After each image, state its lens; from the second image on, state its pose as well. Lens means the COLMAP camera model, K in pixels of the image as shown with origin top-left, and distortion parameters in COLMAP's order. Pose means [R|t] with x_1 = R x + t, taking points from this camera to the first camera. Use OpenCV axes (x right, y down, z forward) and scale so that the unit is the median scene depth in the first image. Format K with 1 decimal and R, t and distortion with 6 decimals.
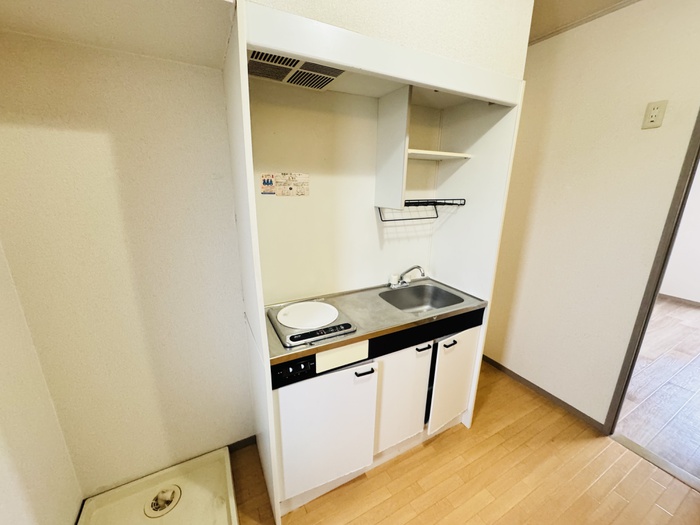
lens RADIAL K [[279.1, 0, 349.7], [0, 279.1, 261.6], [0, 0, 1]] dist [-0.003035, 0.000198]
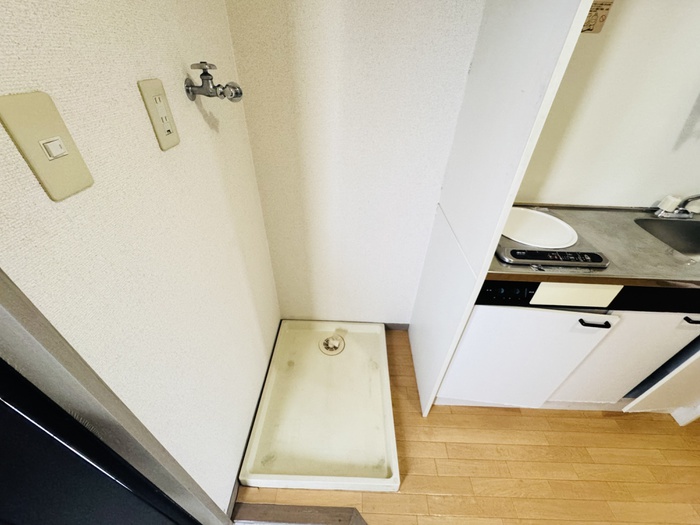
lens RADIAL K [[280.2, 0, 349.5], [0, 280.2, 261.3], [0, 0, 1]] dist [-0.002822, 0.000148]
pose [[0.872839, 0.301705, -0.383570, -0.234418], [-0.143080, 0.909663, 0.389925, 0.049542], [0.466562, -0.285460, 0.837157, 0.120168]]
